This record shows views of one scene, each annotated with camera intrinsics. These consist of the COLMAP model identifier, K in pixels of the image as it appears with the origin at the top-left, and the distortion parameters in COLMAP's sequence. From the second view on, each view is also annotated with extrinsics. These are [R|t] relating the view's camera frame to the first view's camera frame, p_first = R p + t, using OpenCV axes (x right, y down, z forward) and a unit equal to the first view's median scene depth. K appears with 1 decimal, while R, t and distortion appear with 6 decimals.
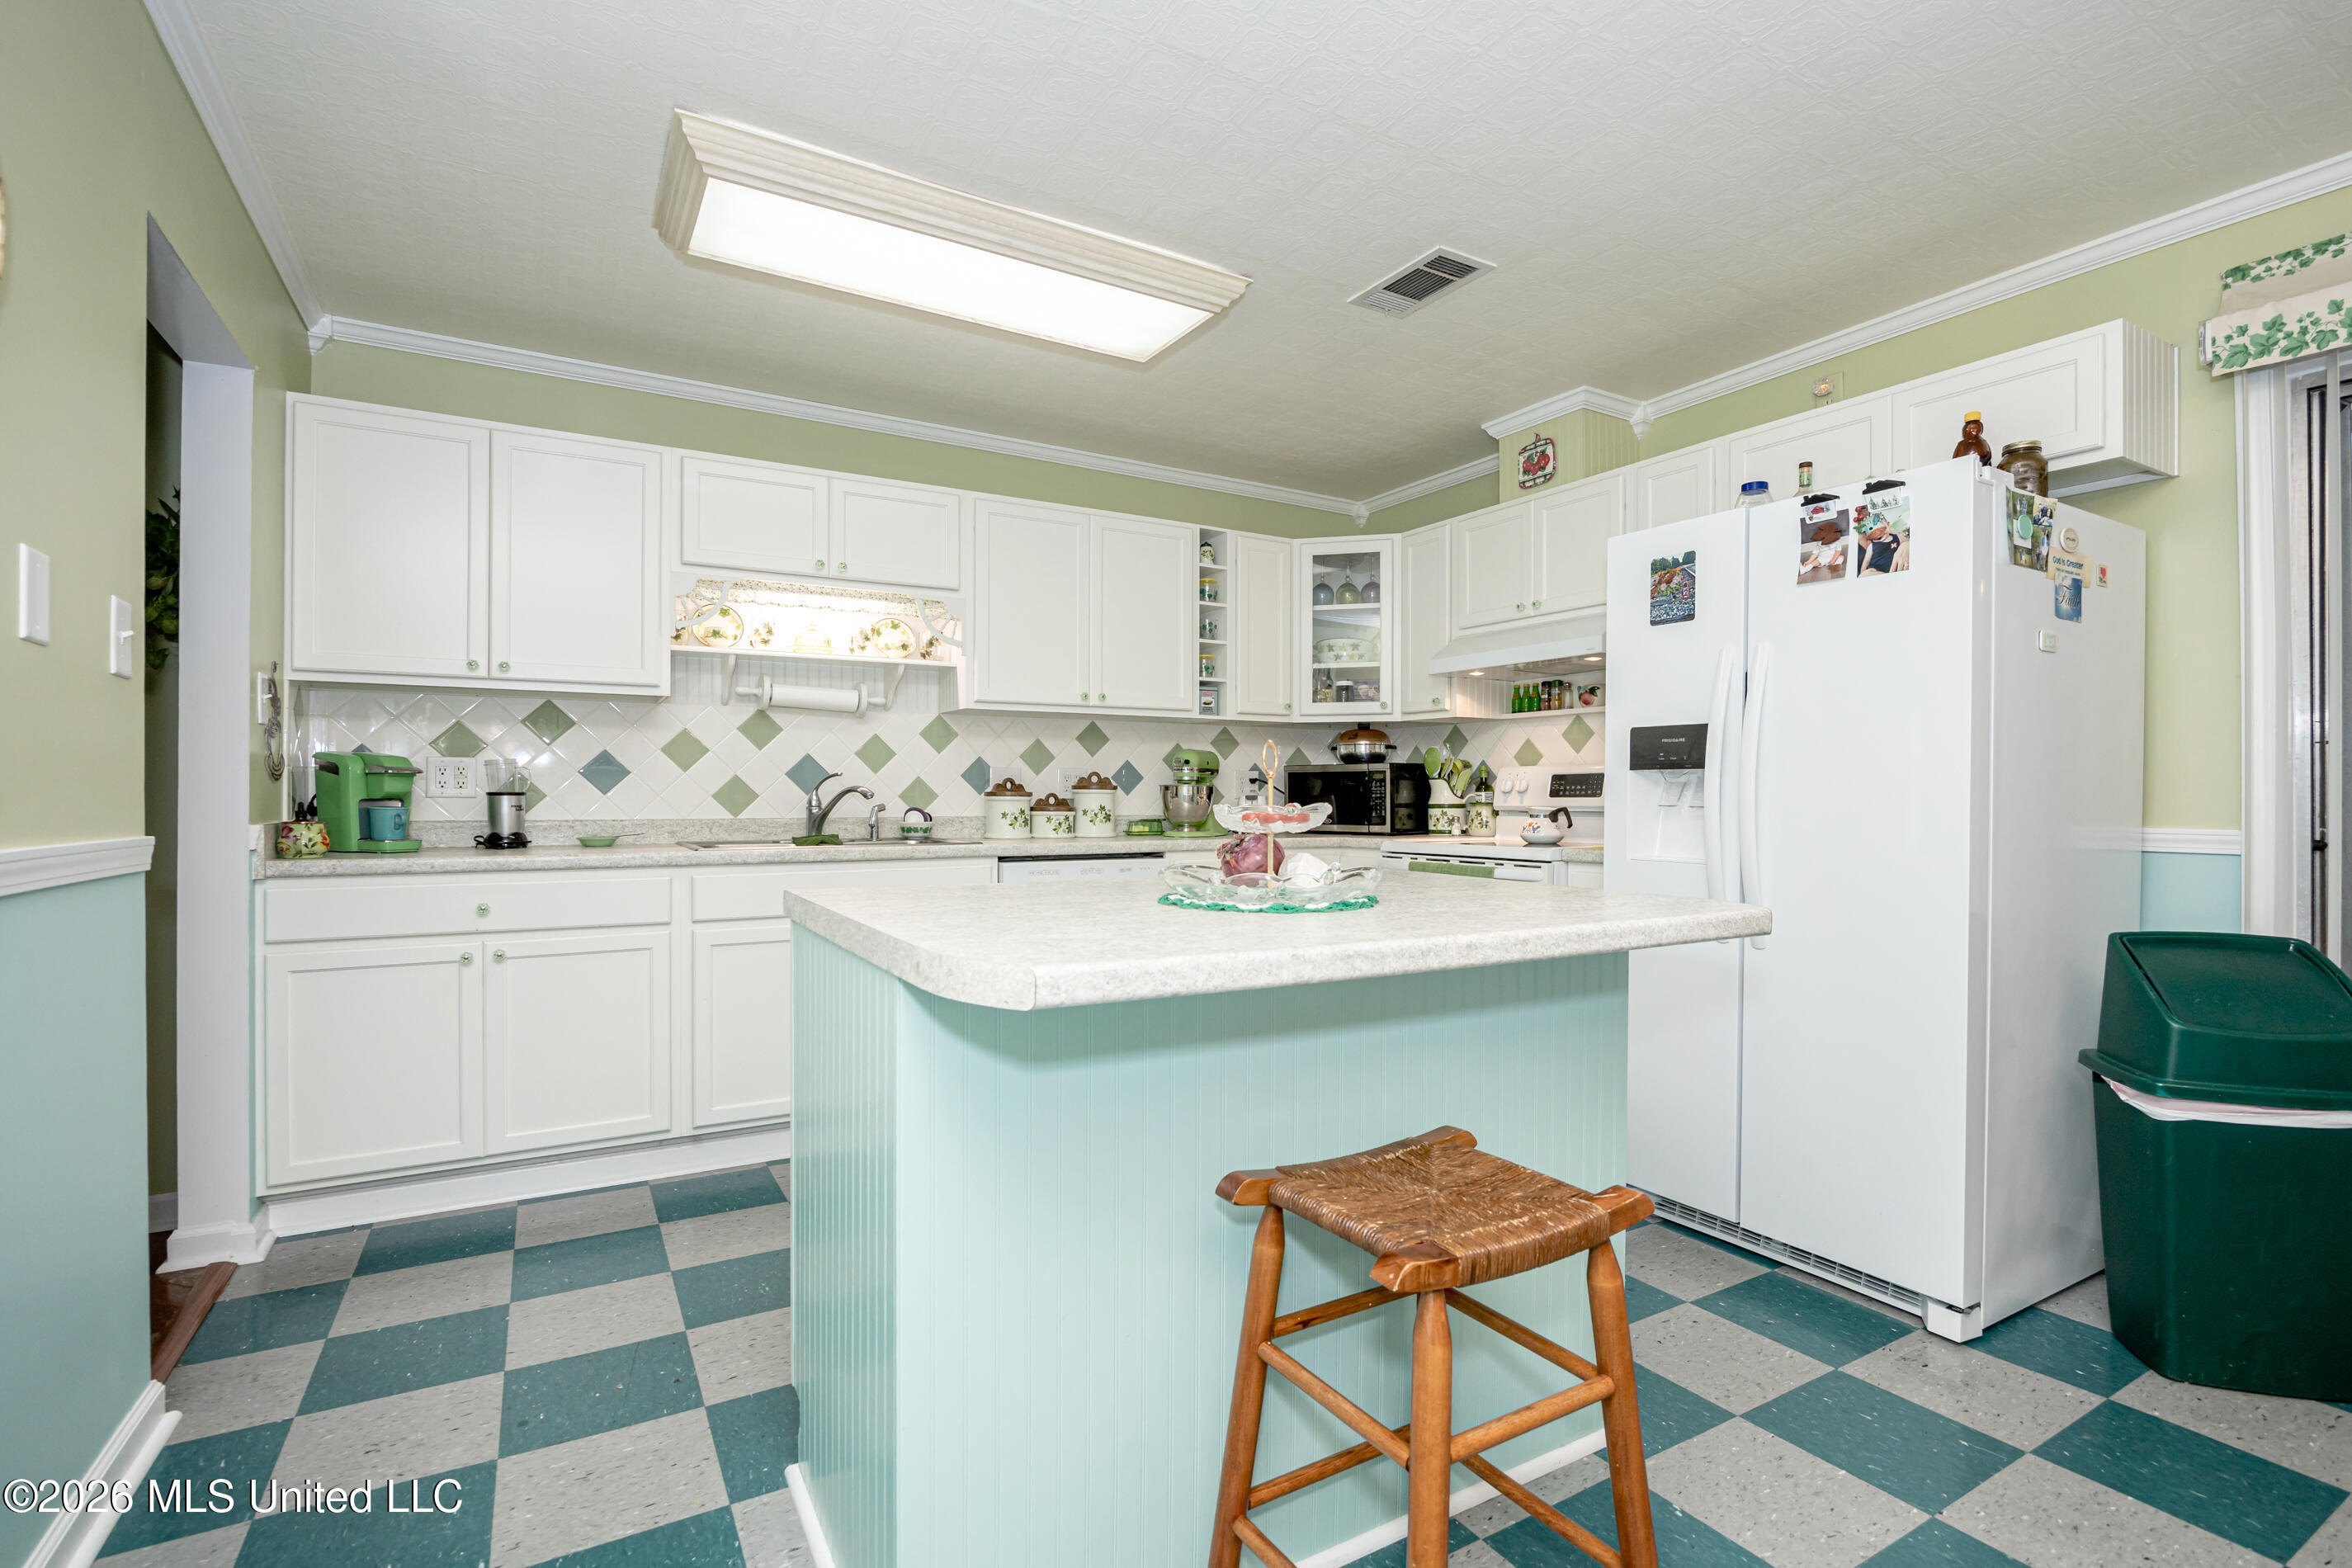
lens RADIAL K [[1039.8, 0, 1182.5], [0, 1039.8, 792.4], [0, 0, 1]] dist [-0.001693, -0.000109]
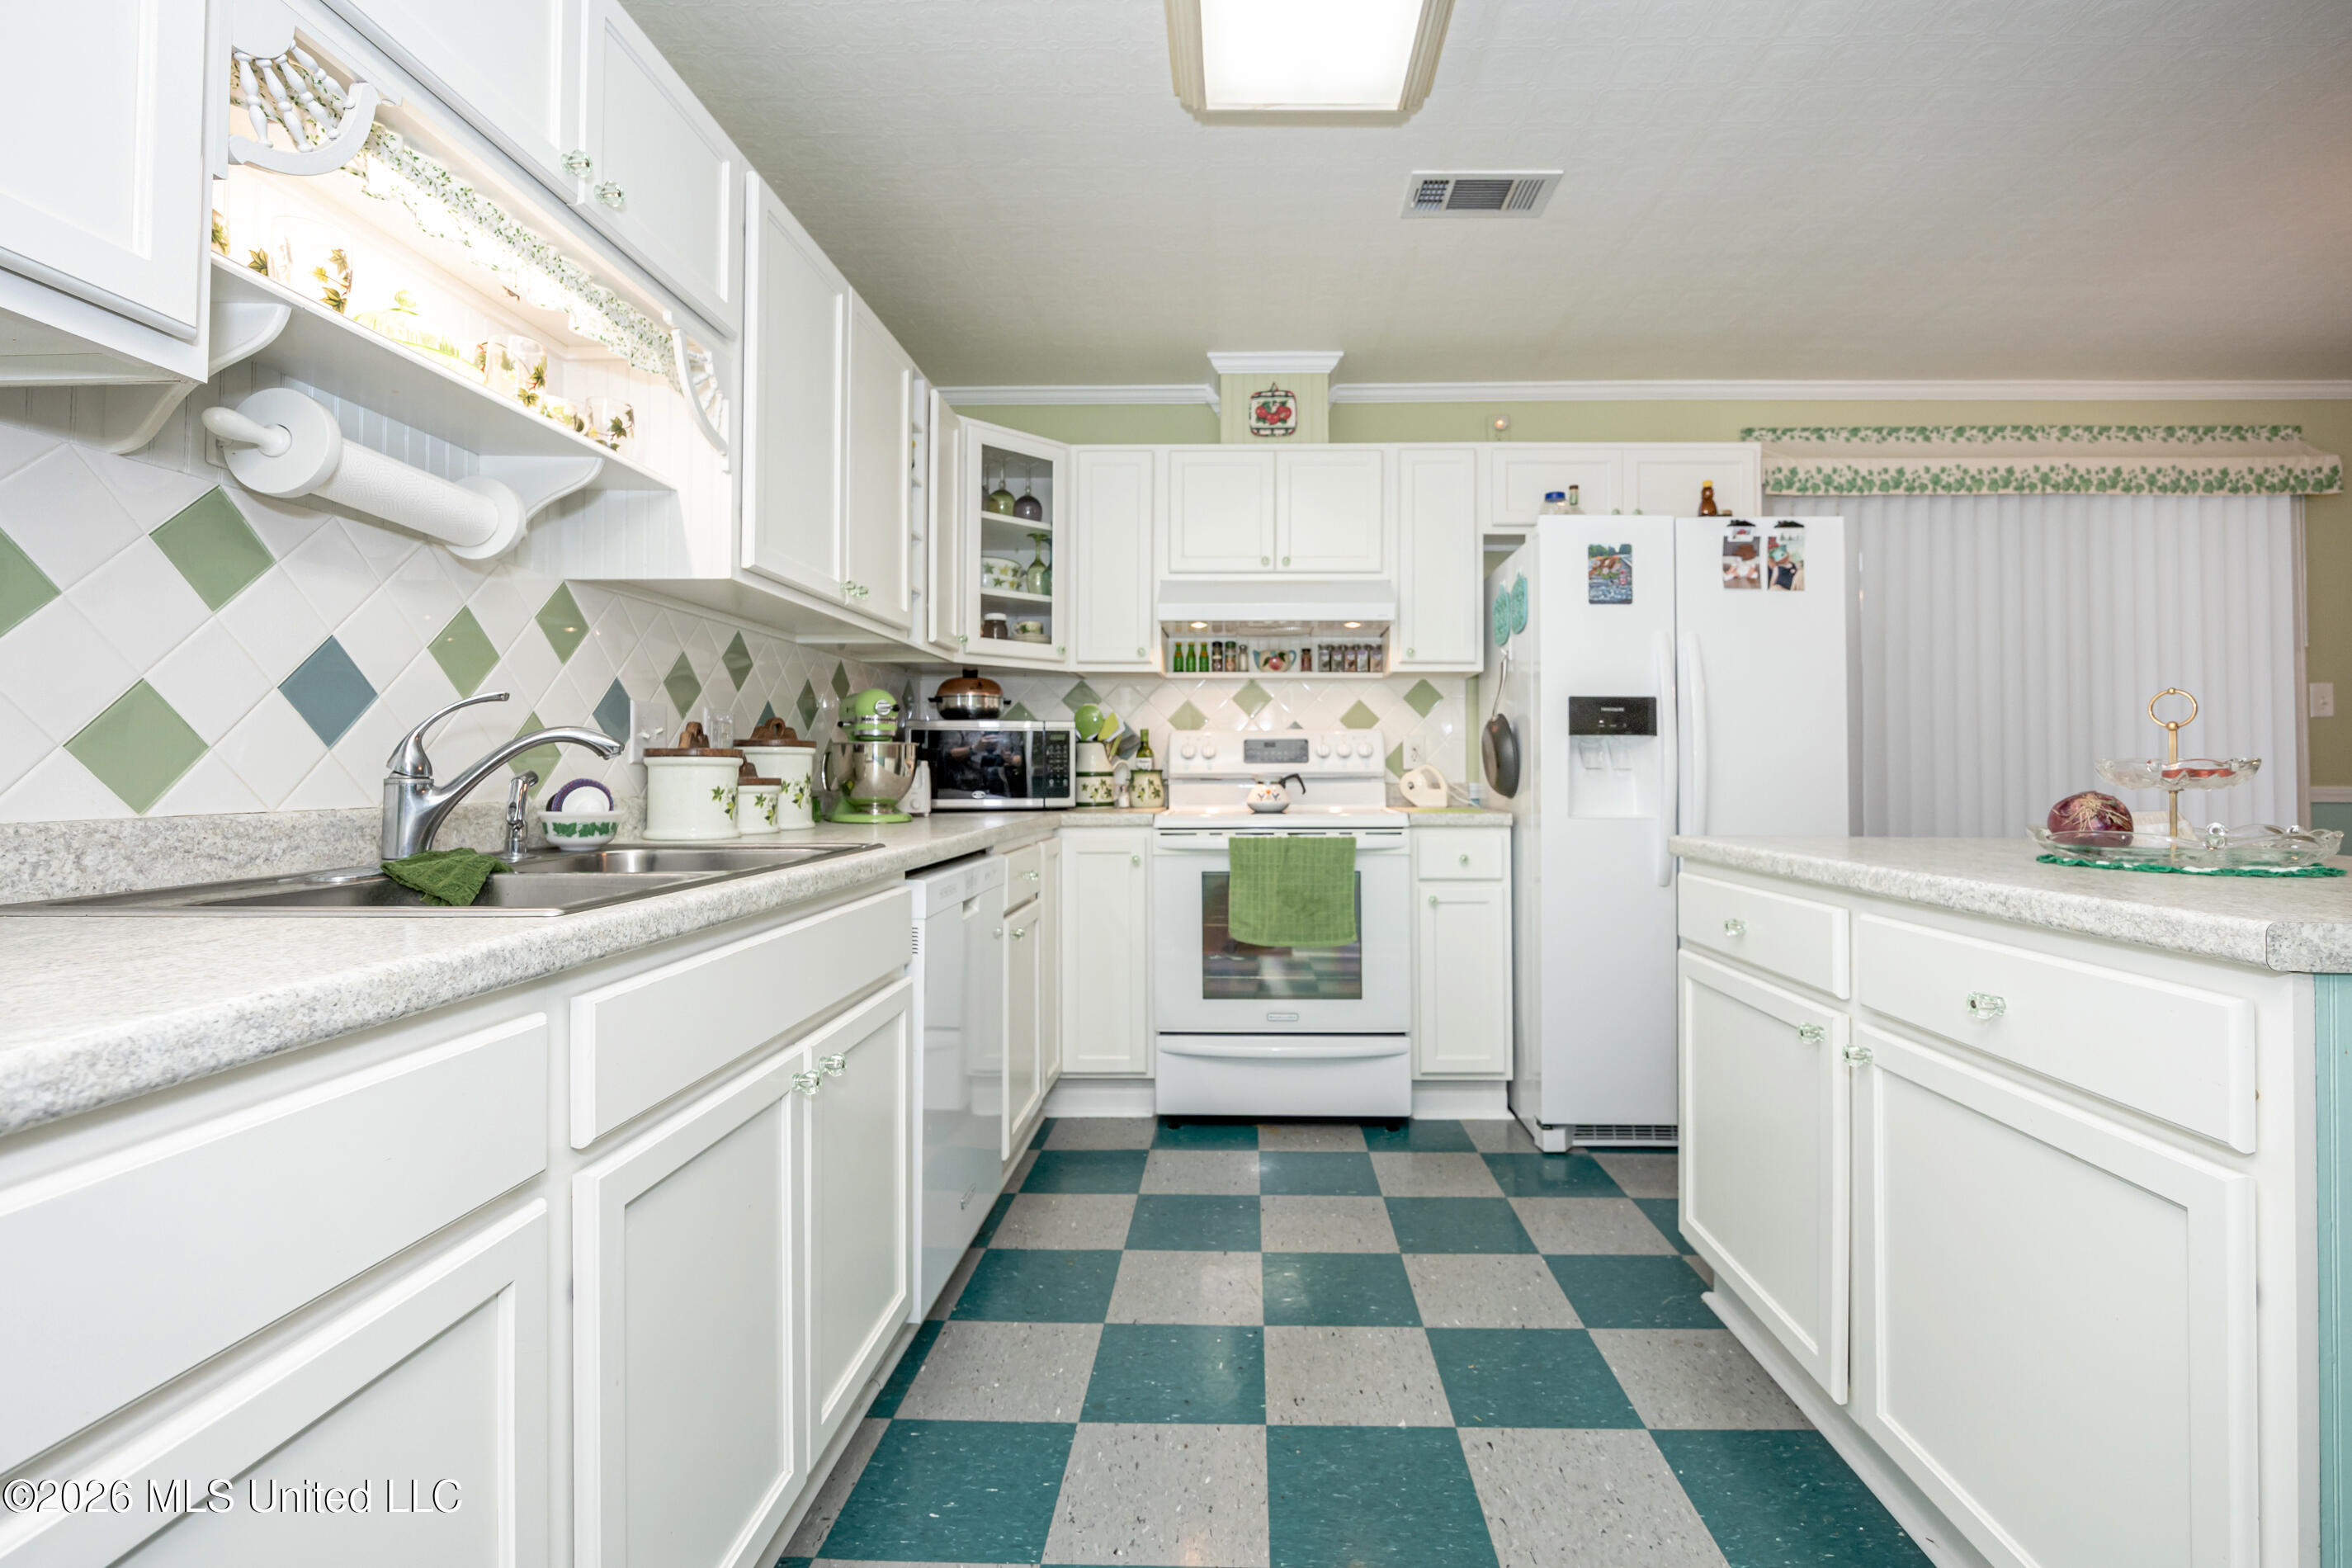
lens RADIAL K [[1082.3, 0, 1183.9], [0, 1082.3, 747.6], [0, 0, 1]] dist [-0.000841, -0.000041]
pose [[0.539642, 0.016945, 0.841724, -0.494643], [0.000355, 0.999793, -0.020354, 0.010024], [-0.841895, 0.011282, 0.539524, 0.494679]]
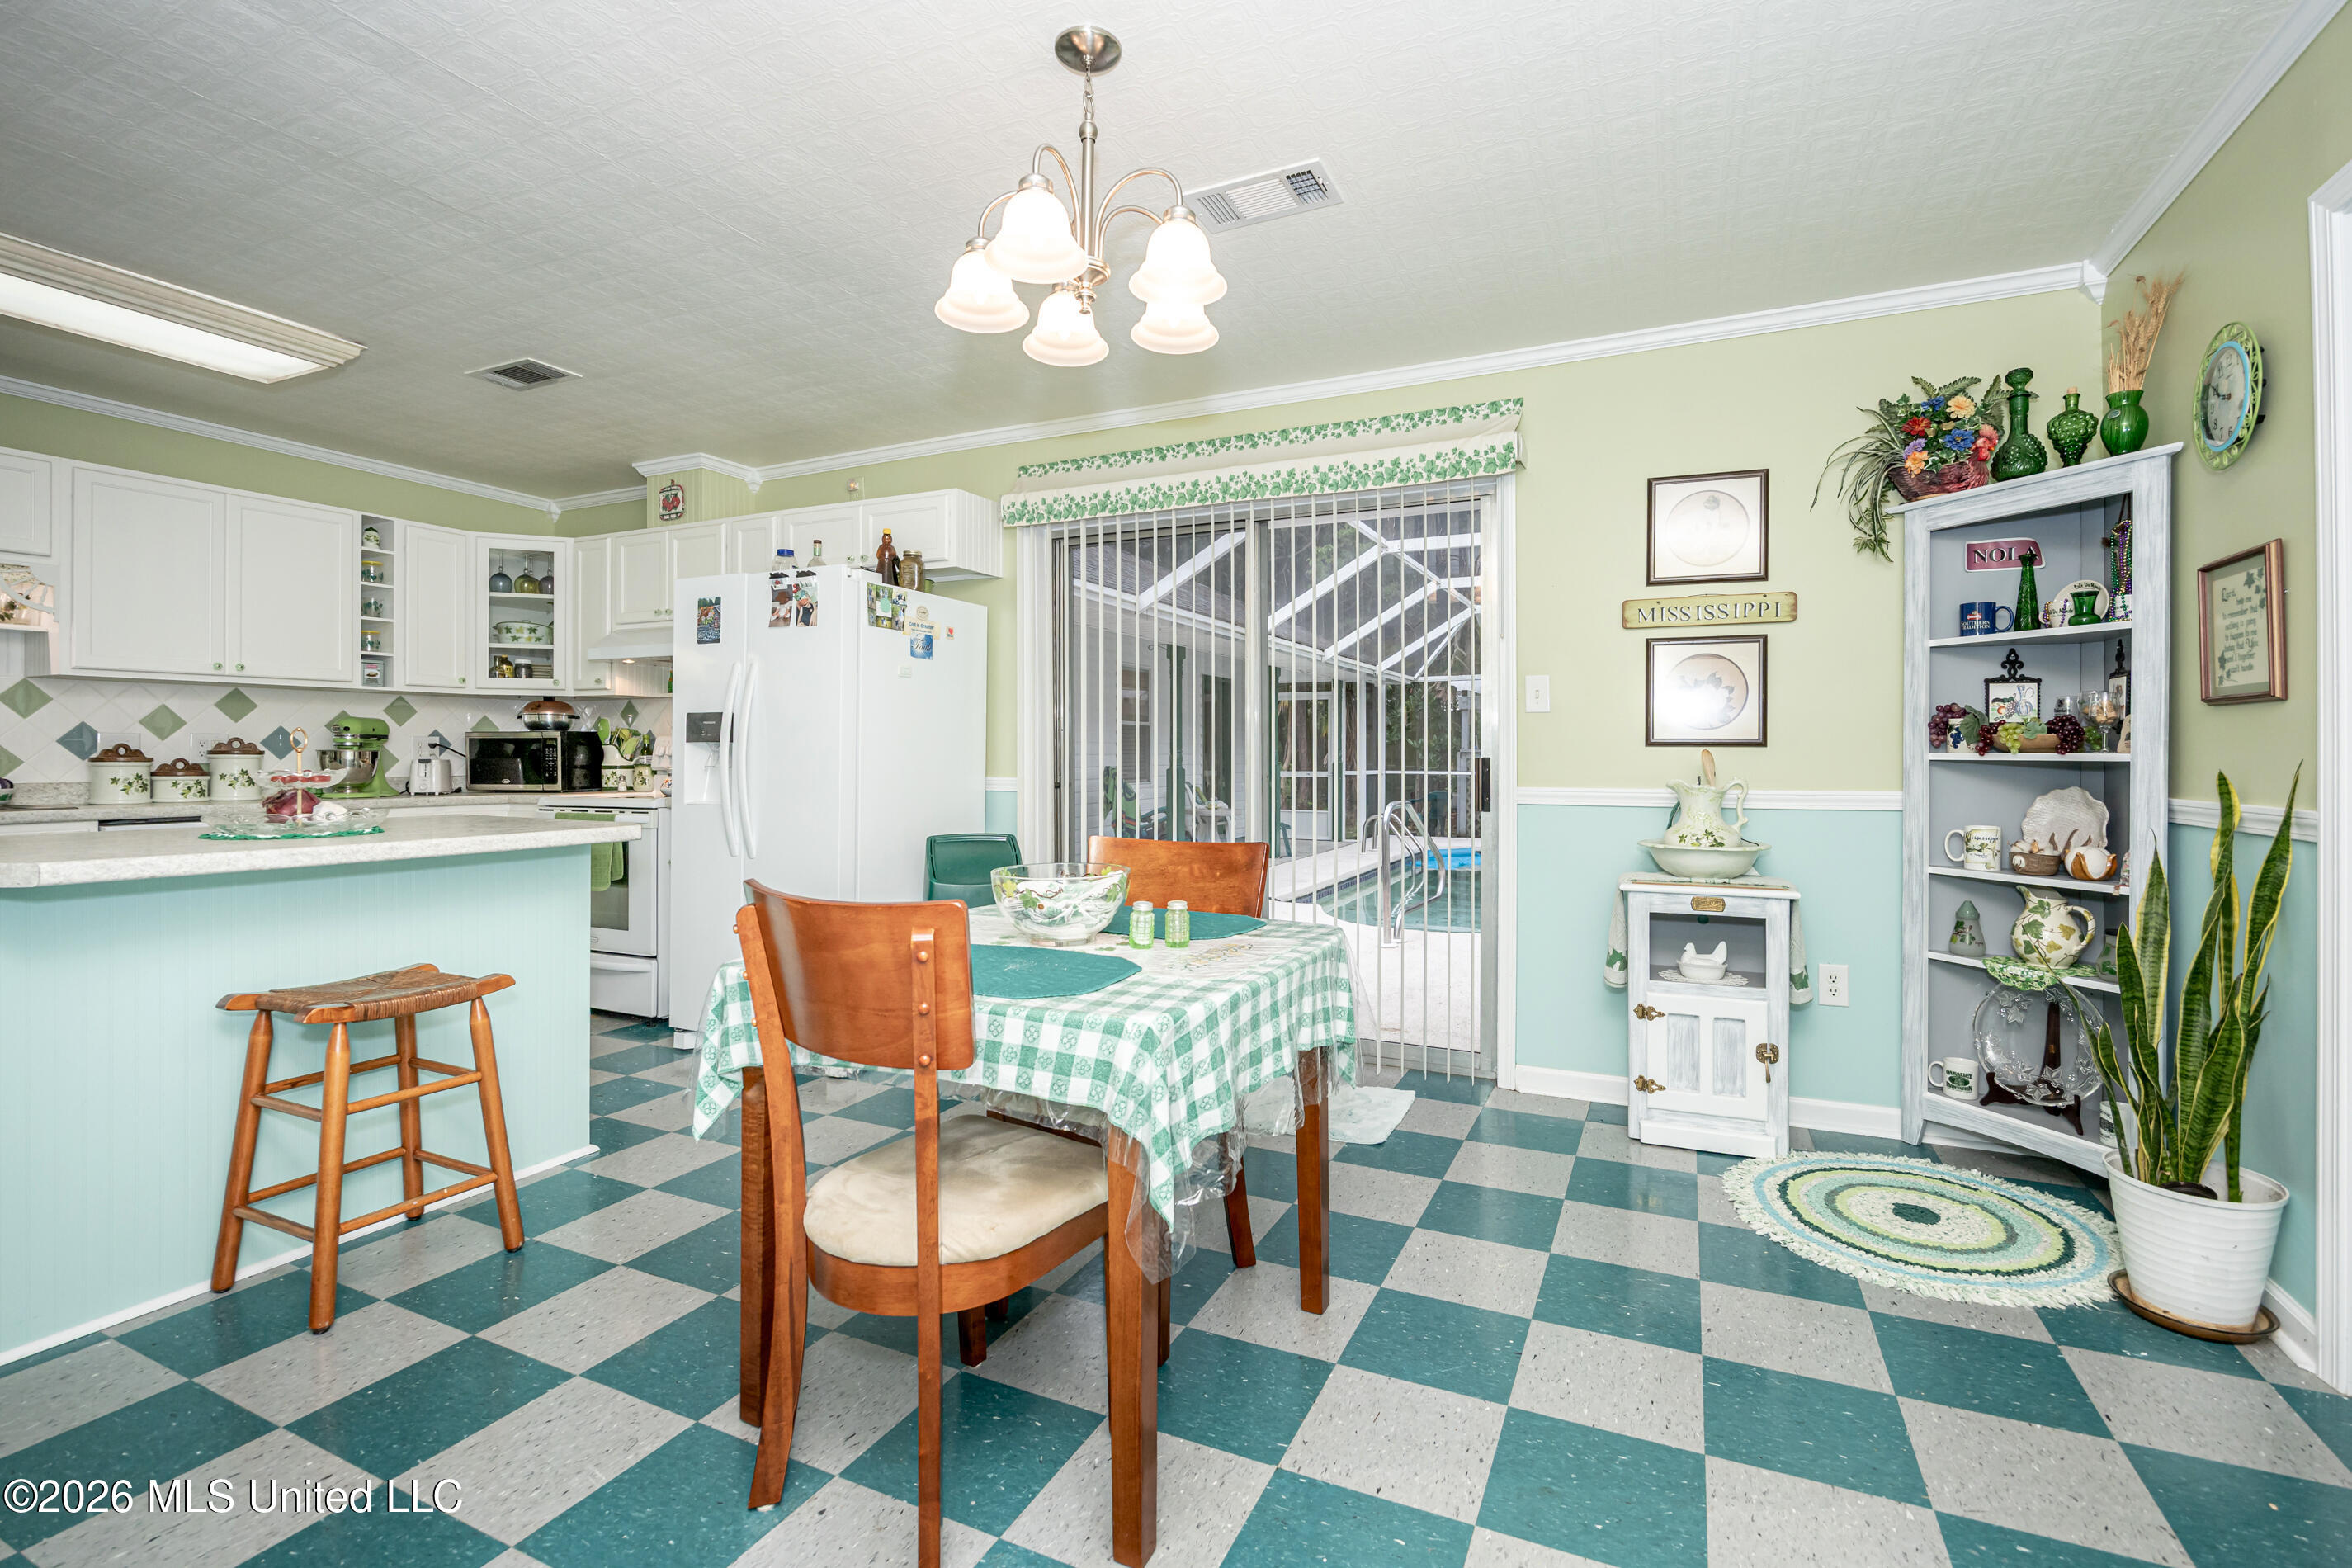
lens RADIAL K [[1044.8, 0, 1143.2], [0, 1044.8, 750.5], [0, 0, 1]] dist [-0.003824, -0.000623]
pose [[0.842822, -0.001318, 0.538191, 0.124880], [0.001340, 0.999999, 0.000351, -0.006272], [-0.538191, 0.000425, 0.842823, -0.383112]]
